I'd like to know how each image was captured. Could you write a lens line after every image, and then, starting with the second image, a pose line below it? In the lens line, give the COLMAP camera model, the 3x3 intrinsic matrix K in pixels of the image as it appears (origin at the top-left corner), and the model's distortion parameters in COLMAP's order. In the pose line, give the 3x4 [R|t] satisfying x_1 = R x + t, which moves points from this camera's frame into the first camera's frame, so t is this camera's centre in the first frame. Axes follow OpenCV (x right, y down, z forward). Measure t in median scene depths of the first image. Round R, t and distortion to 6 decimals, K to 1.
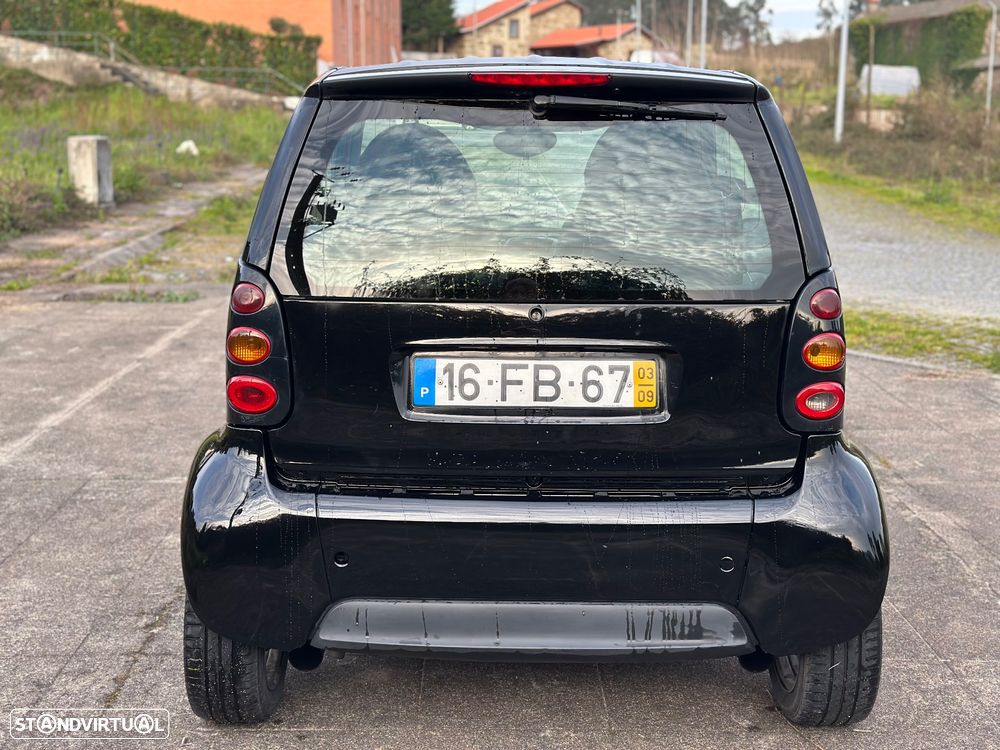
lens RADIAL K [[1378.2, 0, 497.8], [0, 1378.2, 380.0], [0, 0, 1]] dist [0.207457, -0.439955]
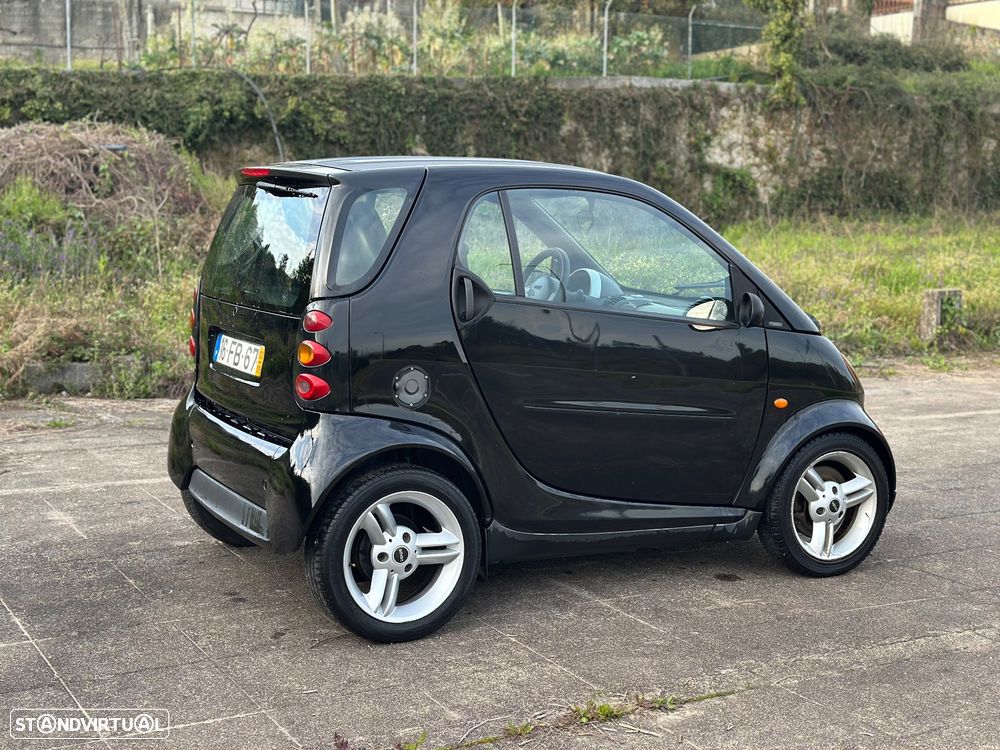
lens RADIAL K [[1378.2, 0, 497.8], [0, 1378.2, 380.0], [0, 0, 1]] dist [0.207457, -0.439955]
pose [[0.478744, 0.113968, -0.870526, 1.579217], [-0.176420, 0.983802, 0.031776, -0.073015], [0.860046, 0.138366, 0.491096, 0.452181]]
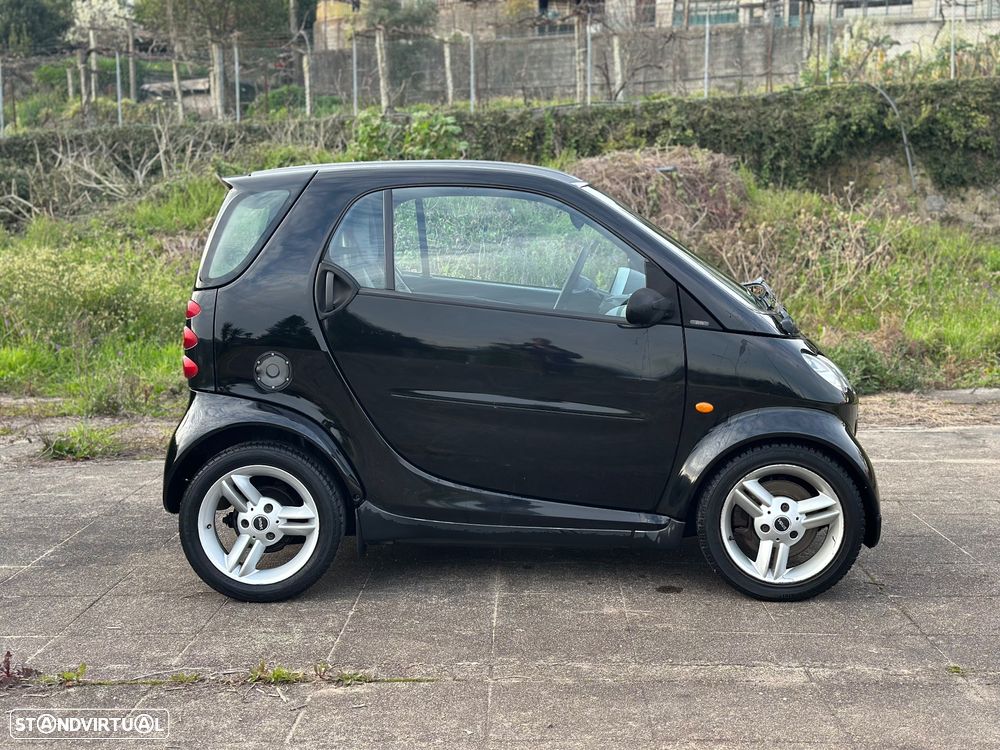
lens RADIAL K [[1378.2, 0, 497.8], [0, 1378.2, 380.0], [0, 0, 1]] dist [0.207457, -0.439955]
pose [[-0.042499, 0.109346, -0.993095, 1.853160], [-0.175586, 0.977705, 0.115166, -0.224890], [0.983546, 0.179268, -0.022352, 1.391489]]
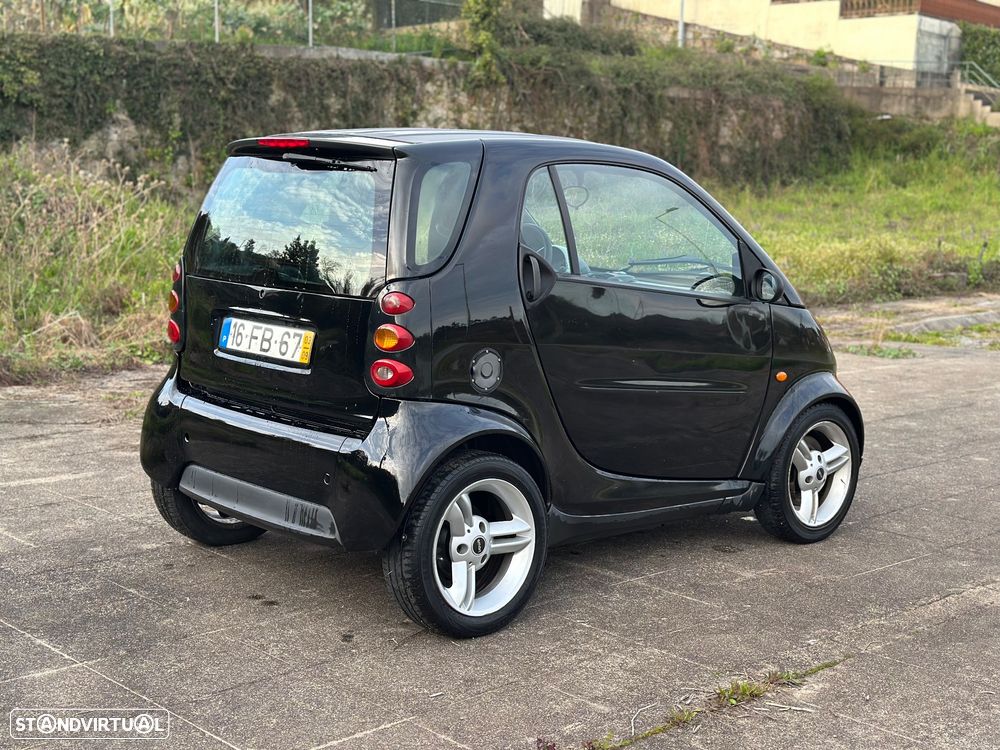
lens RADIAL K [[1378.1, 0, 504.2], [0, 1378.1, 376.1], [0, 0, 1]] dist [0.202182, -0.402362]
pose [[0.680091, 0.112416, -0.724457, 1.290684], [-0.156324, 0.987684, 0.006511, -0.009087], [0.716267, 0.108822, 0.689289, 0.138820]]
